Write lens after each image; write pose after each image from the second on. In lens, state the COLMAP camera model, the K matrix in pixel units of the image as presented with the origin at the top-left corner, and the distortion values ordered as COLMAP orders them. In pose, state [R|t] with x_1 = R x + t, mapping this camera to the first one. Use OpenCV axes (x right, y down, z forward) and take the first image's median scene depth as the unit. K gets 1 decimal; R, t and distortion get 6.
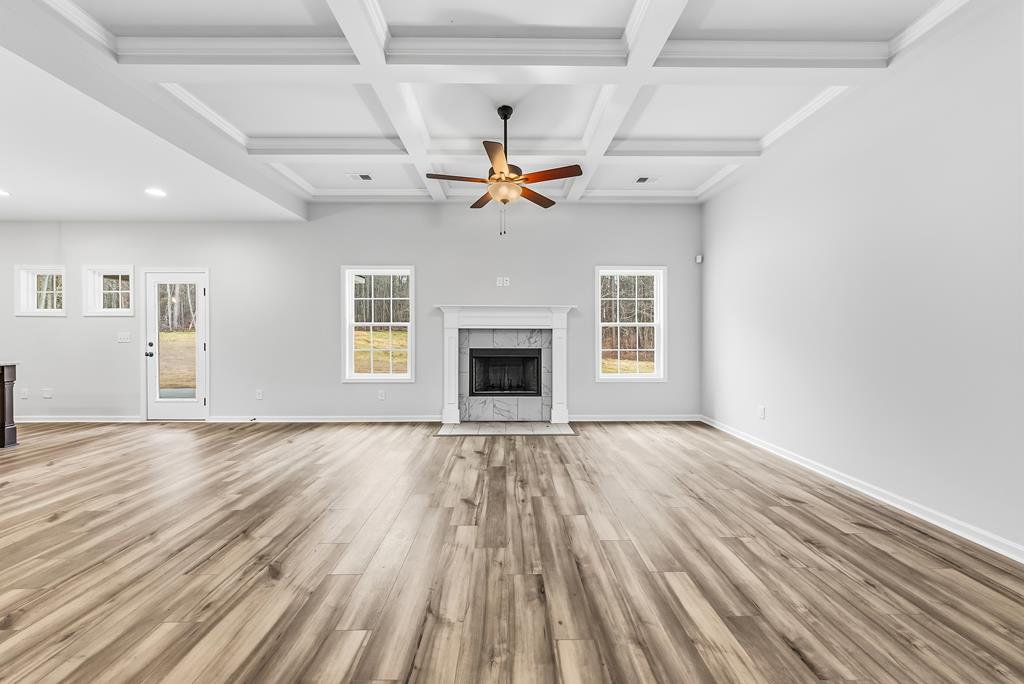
lens RADIAL K [[358.5, 0, 512.9], [0, 358.5, 339.5], [0, 0, 1]] dist [-0.000438, -0.000088]
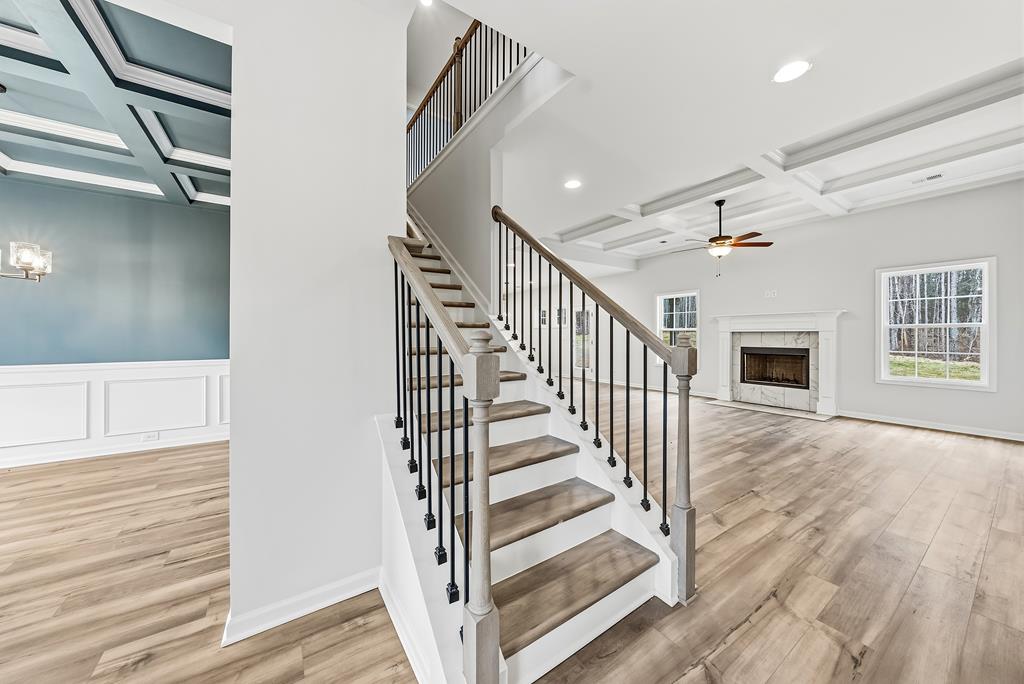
lens RADIAL K [[358.5, 0, 512.9], [0, 358.5, 339.5], [0, 0, 1]] dist [-0.000438, -0.000088]
pose [[0.563593, 0.006094, -0.826030, 0.497026], [-0.011326, 0.999936, -0.000350, 0.008218], [0.825975, 0.009553, 0.563626, -0.443670]]
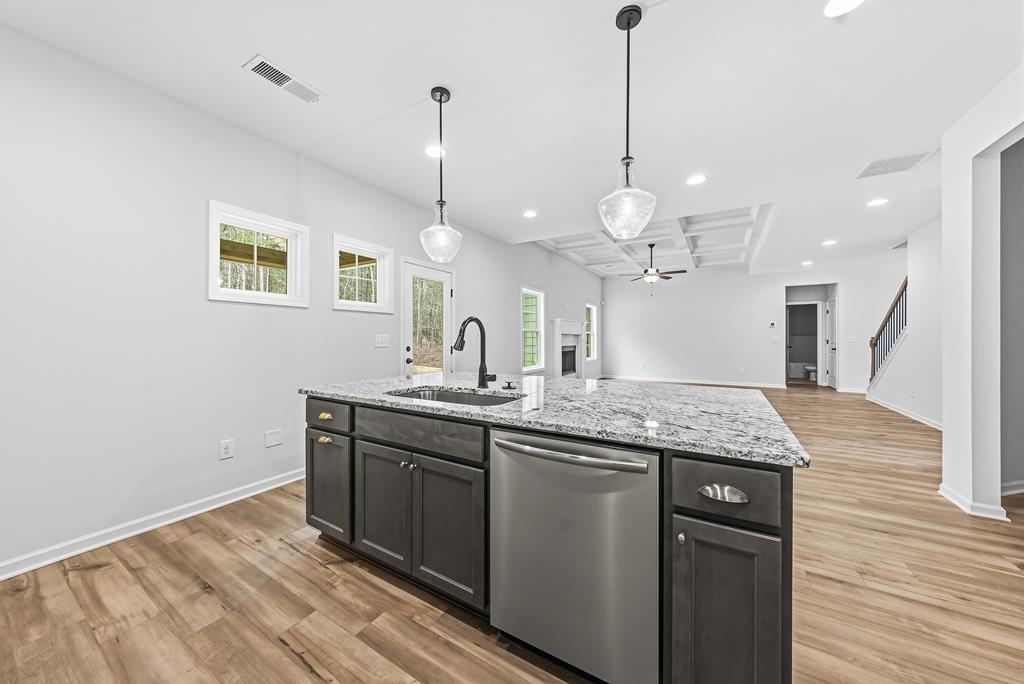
lens RADIAL K [[358.5, 0, 512.9], [0, 358.5, 339.5], [0, 0, 1]] dist [-0.000438, -0.000088]
pose [[0.511403, -0.006012, 0.859320, -1.608145], [0.009213, 0.999956, 0.001513, -0.007022], [-0.859292, 0.007143, 0.511436, 0.369081]]
